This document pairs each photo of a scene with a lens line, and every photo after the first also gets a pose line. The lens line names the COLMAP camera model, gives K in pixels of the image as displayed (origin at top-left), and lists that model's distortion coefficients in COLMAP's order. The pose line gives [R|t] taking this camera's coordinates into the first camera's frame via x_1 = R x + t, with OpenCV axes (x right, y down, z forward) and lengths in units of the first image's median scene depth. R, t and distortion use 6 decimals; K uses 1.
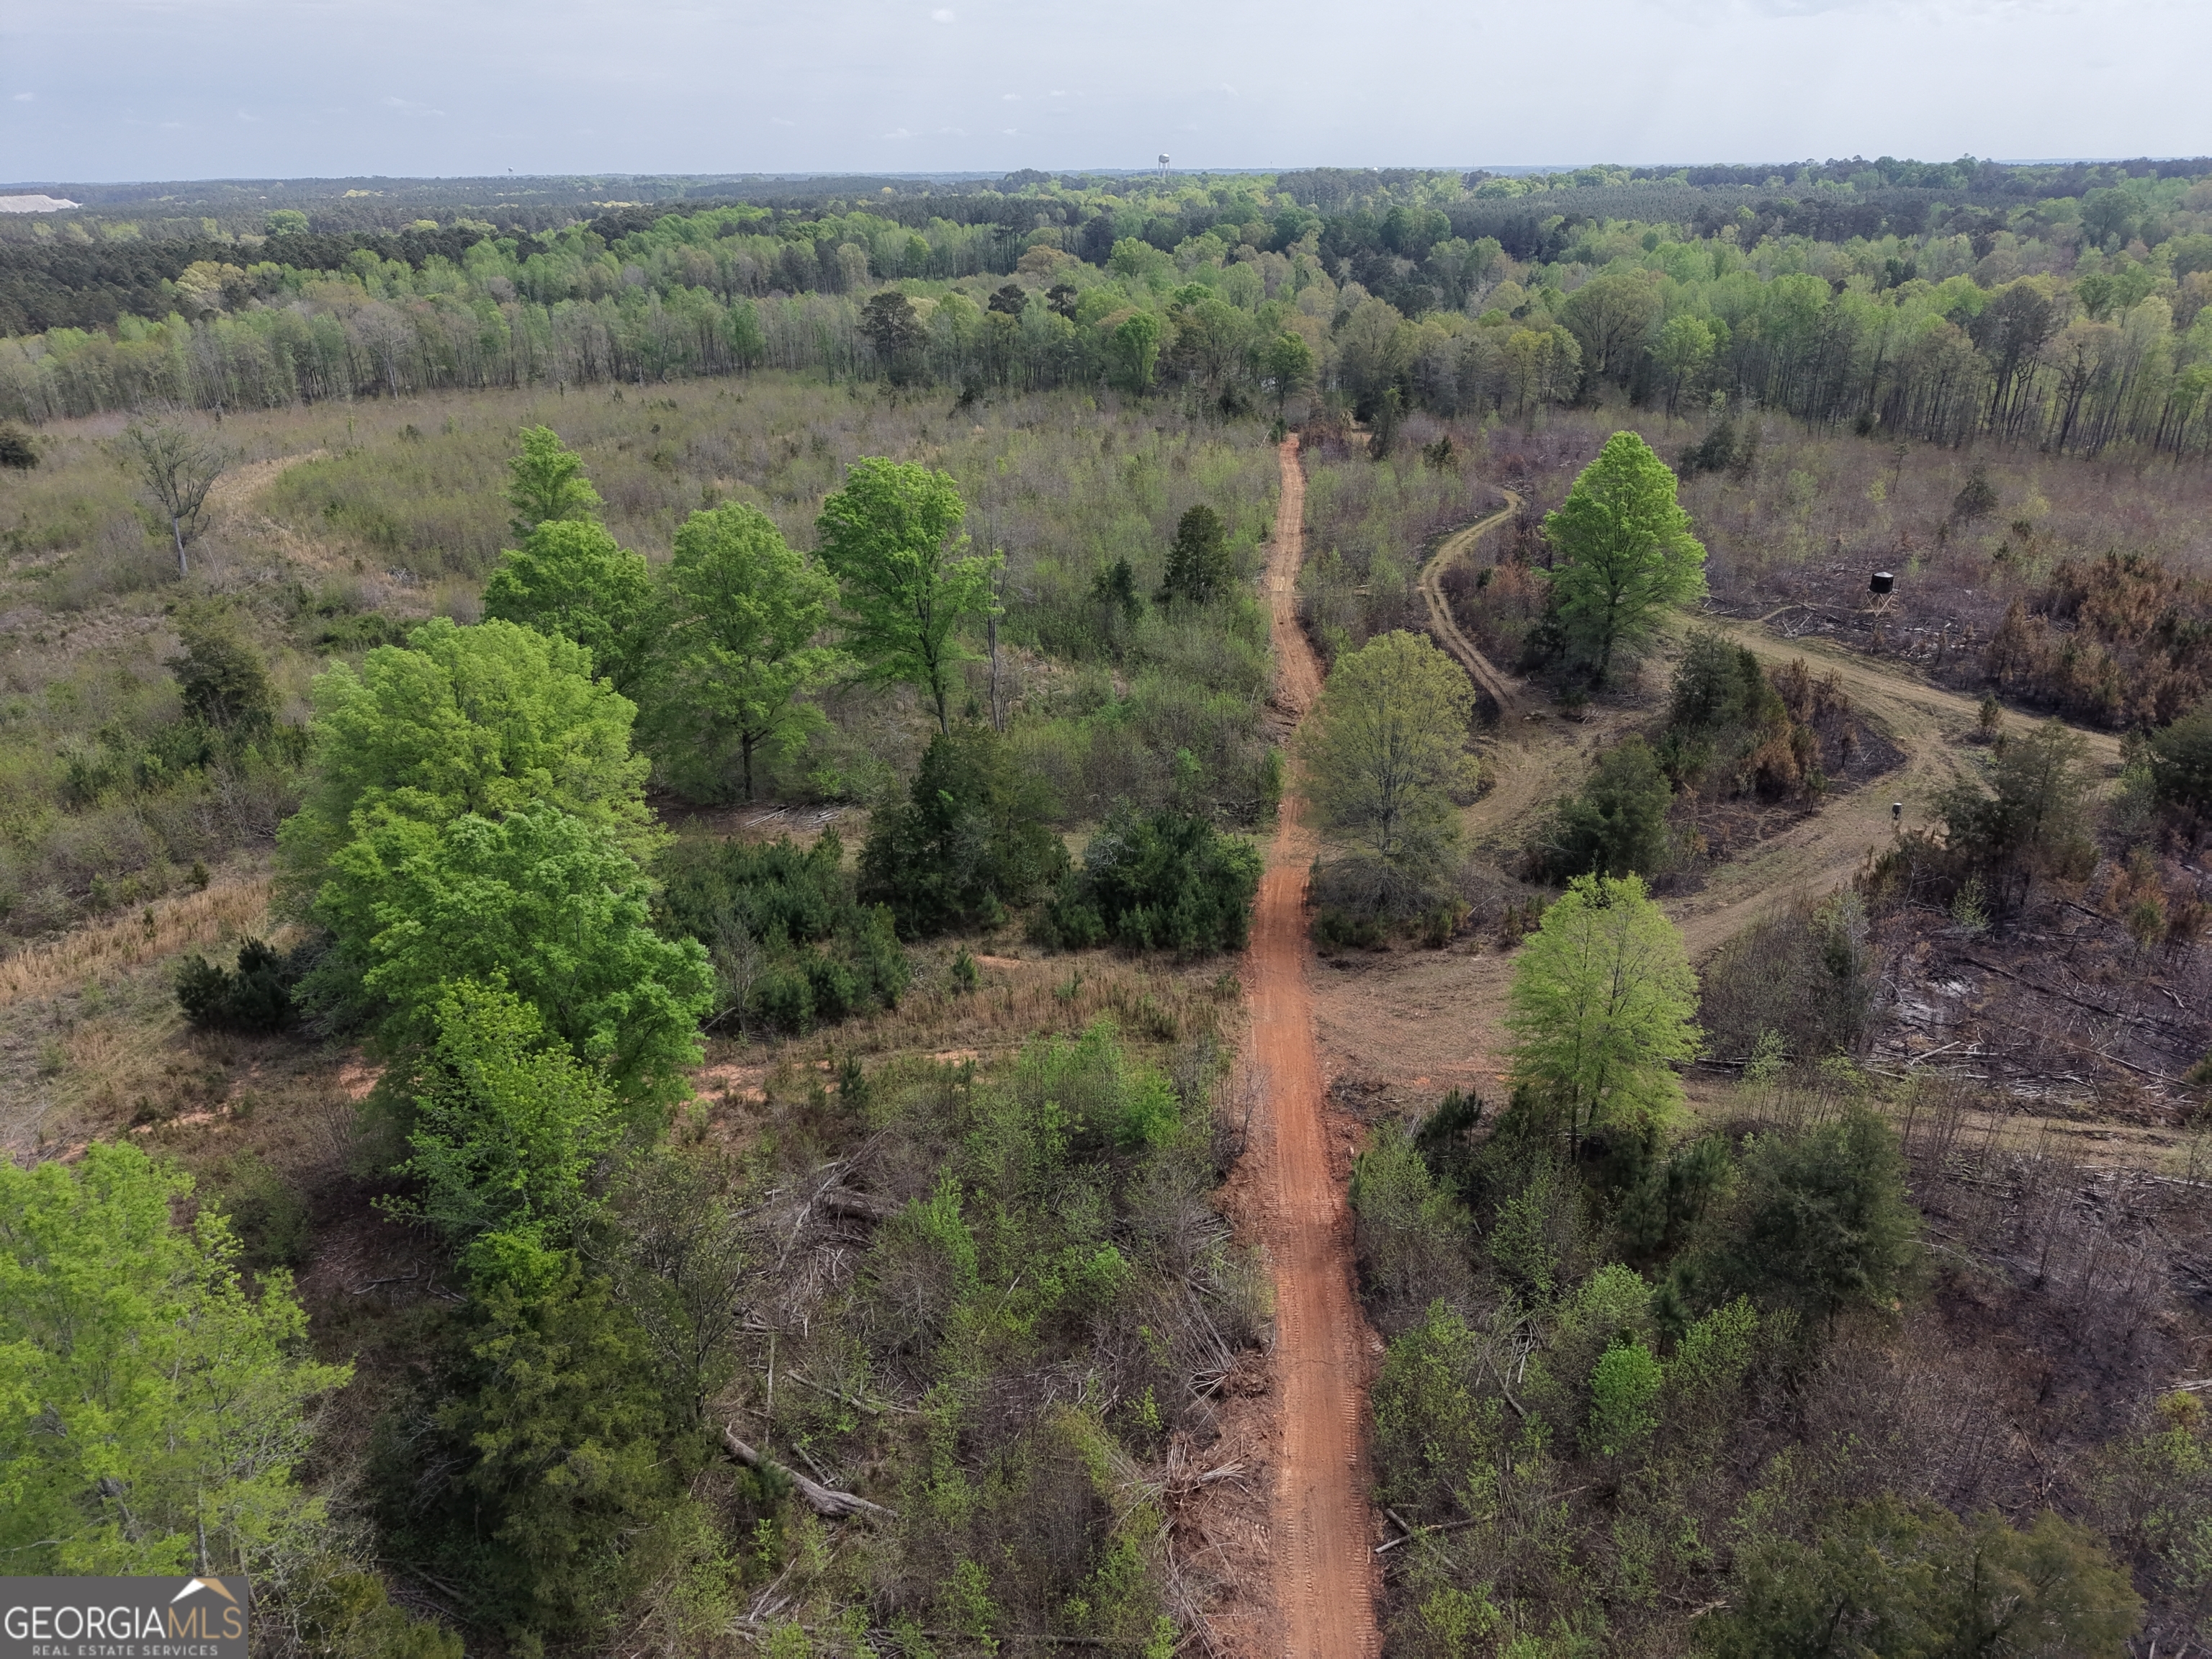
lens RADIAL K [[1500.4, 0, 1103.1], [0, 1500.4, 845.9], [0, 0, 1]] dist [0.038556, -0.032557]
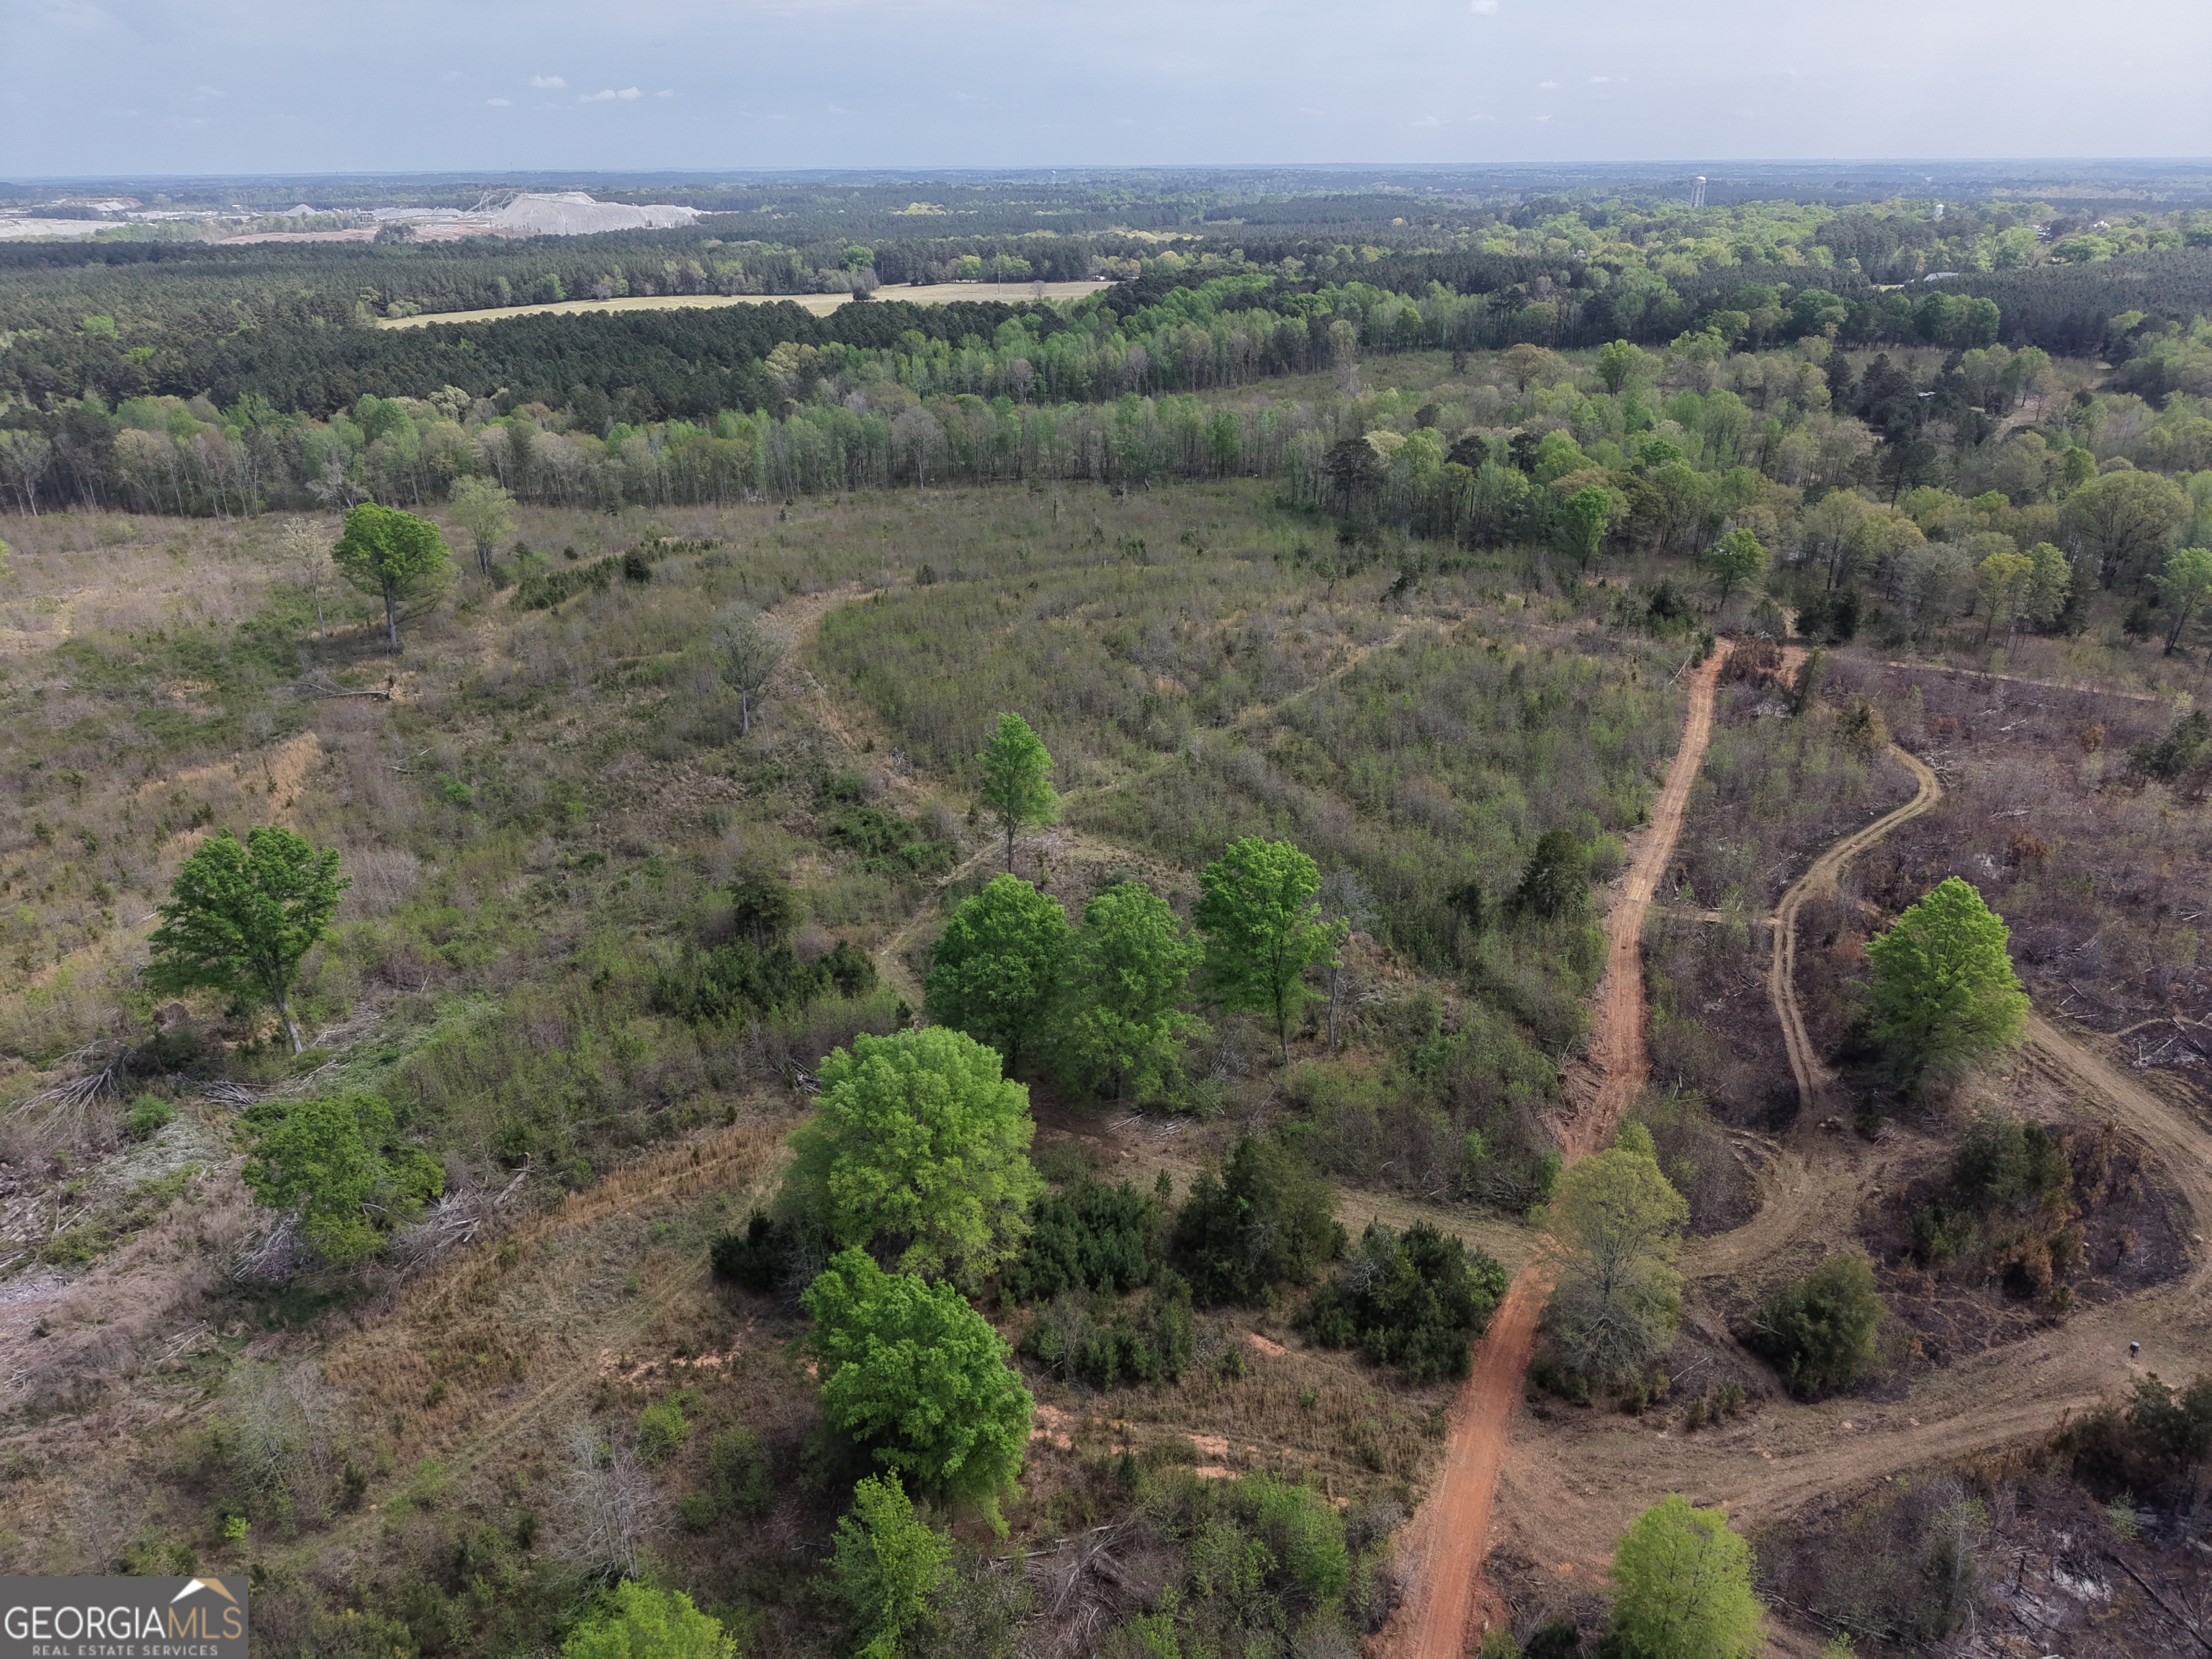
lens RADIAL K [[1500.4, 0, 1090.8], [0, 1500.4, 837.0], [0, 0, 1]] dist [0.038556, -0.032557]
pose [[0.948925, 0.130530, -0.287235, 0.083925], [-0.130490, 0.991260, 0.019369, -0.296123], [0.287253, 0.019102, 0.957664, -0.236672]]
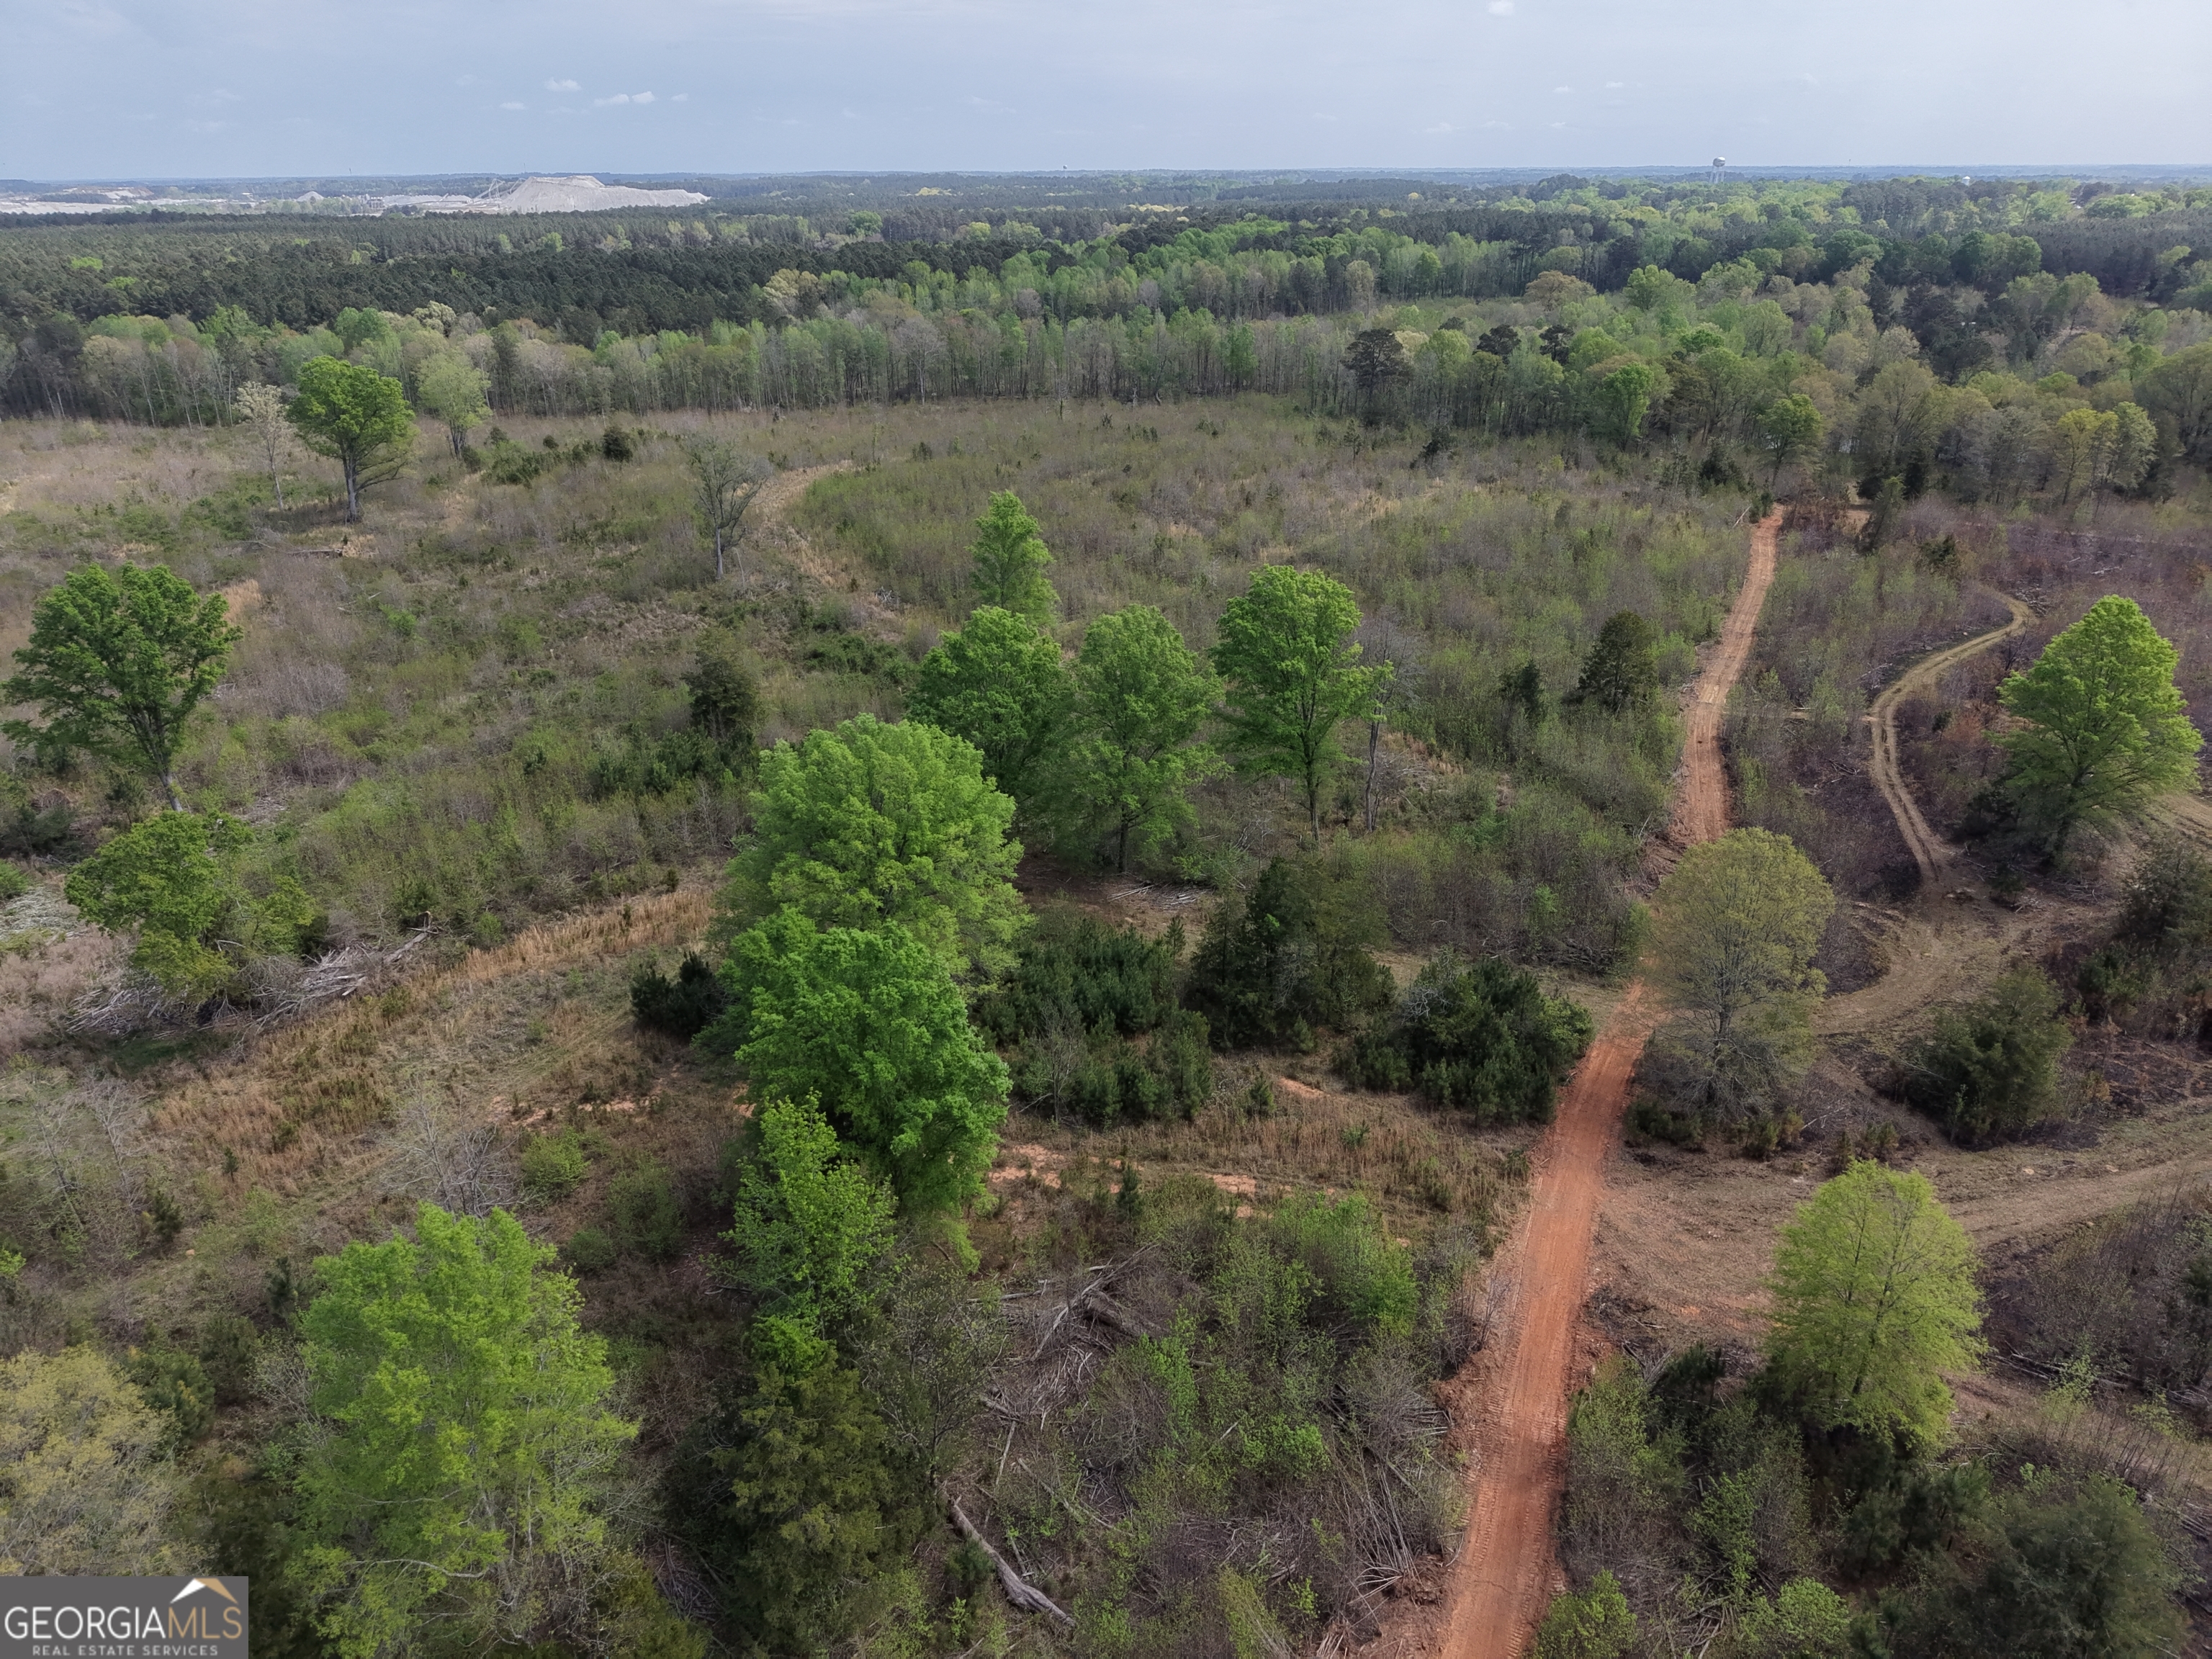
lens RADIAL K [[1500.4, 0, 1092.2], [0, 1500.4, 837.8], [0, 0, 1]] dist [0.038556, -0.032557]
pose [[0.946809, 0.137567, -0.290909, 0.061110], [-0.138015, 0.990246, 0.019083, -0.079882], [0.290697, 0.022082, 0.956560, -0.044503]]
